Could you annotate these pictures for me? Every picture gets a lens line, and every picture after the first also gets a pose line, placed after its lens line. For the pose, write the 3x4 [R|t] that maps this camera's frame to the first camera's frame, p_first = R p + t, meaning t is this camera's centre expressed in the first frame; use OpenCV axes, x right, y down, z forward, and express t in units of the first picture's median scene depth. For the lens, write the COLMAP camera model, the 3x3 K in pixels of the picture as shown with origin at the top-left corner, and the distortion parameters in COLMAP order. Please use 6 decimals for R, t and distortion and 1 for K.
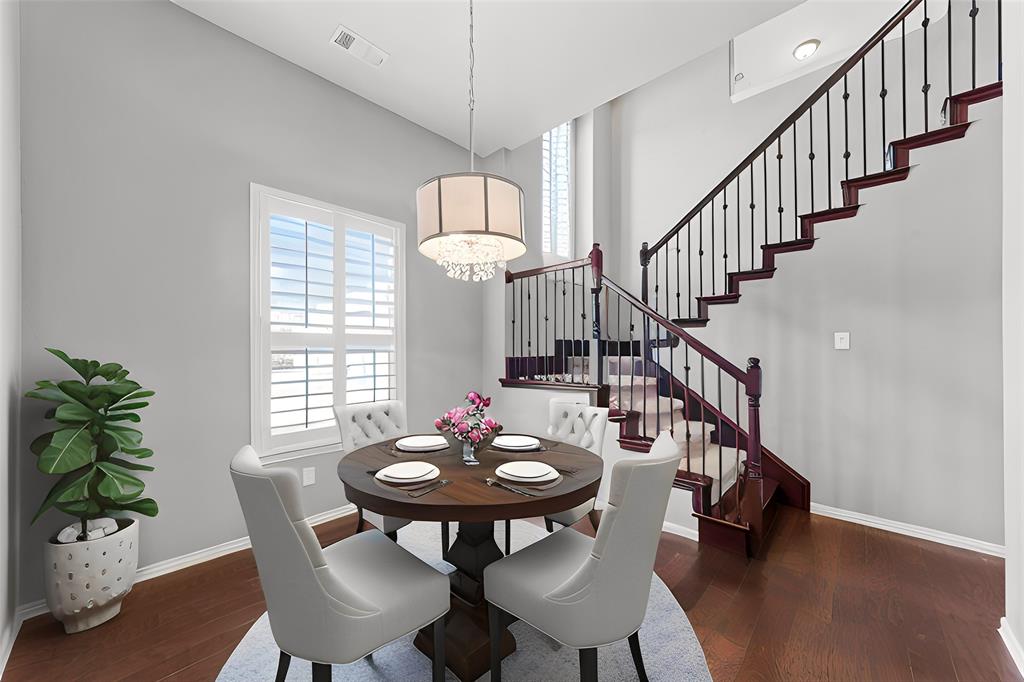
lens RADIAL K [[387.9, 0, 517.5], [0, 387.9, 346.7], [0, 0, 1]] dist [-0.001332, -0.000096]
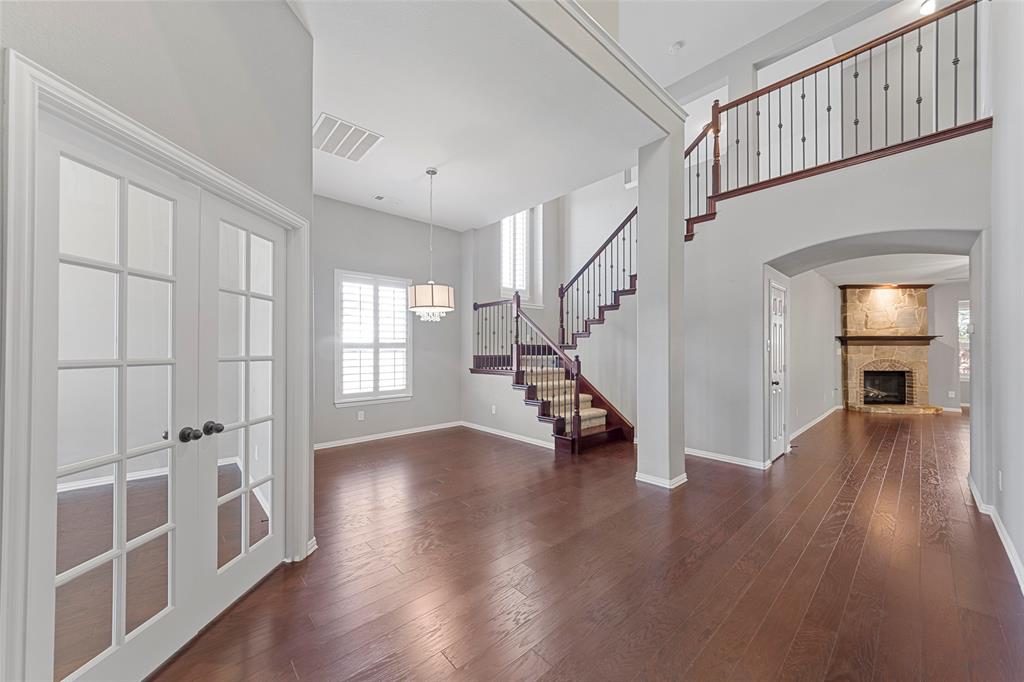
lens RADIAL K [[370.1, 0, 511.2], [0, 370.1, 346.9], [0, 0, 1]] dist [0.006763, -0.000026]
pose [[0.997376, 0.001406, -0.072377, 0.291469], [-0.001487, 0.999998, -0.001072, -0.008943], [0.072375, 0.001177, 0.997377, -0.671327]]
